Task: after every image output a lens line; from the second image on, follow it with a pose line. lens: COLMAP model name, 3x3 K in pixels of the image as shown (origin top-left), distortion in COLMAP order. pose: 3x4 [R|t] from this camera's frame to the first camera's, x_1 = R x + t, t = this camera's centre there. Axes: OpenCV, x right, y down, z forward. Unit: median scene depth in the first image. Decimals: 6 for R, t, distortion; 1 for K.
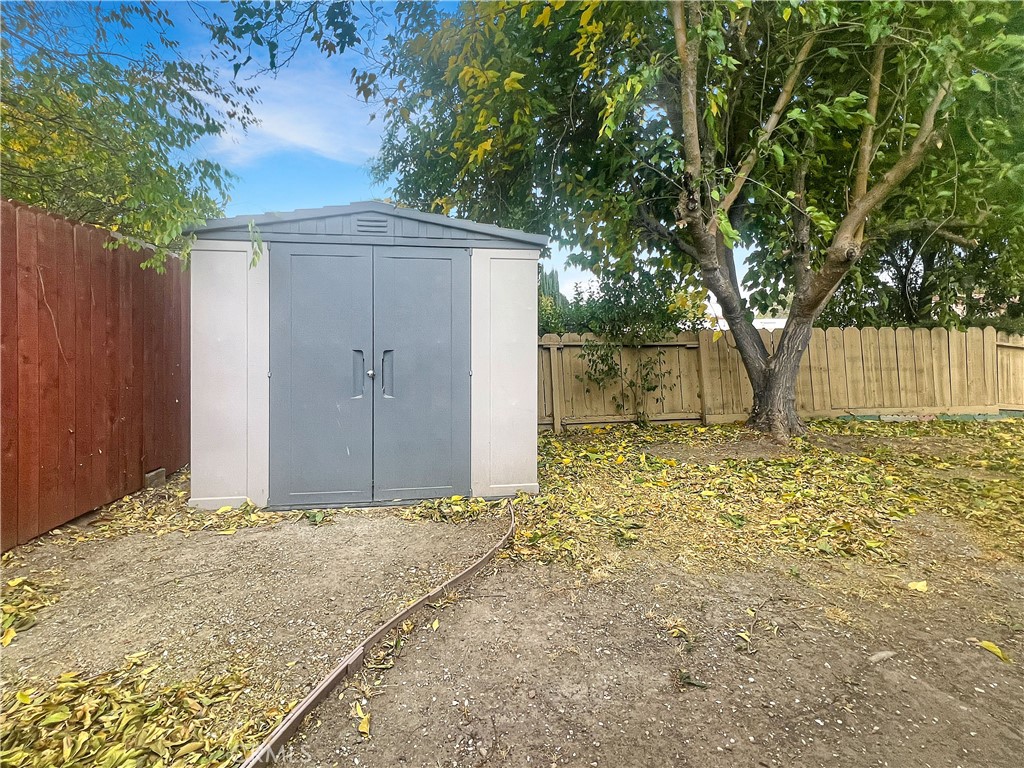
lens RADIAL K [[503.2, 0, 512.0], [0, 503.2, 384.0], [0, 0, 1]] dist [-0.001525, 0.000171]
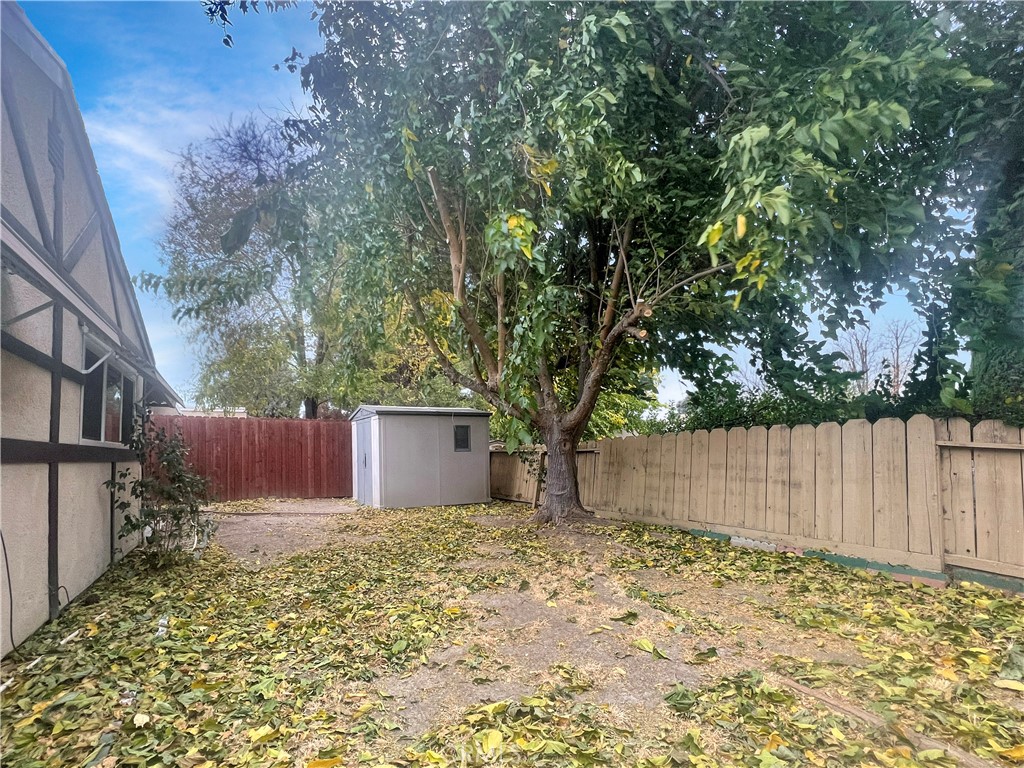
lens RADIAL K [[503.2, 0, 512.0], [0, 503.2, 384.0], [0, 0, 1]] dist [-0.001525, 0.000171]
pose [[0.316775, -0.134678, -0.938891, 1.385728], [-0.059882, 0.985054, -0.161503, -0.027990], [0.946609, 0.107383, 0.303975, 0.386828]]
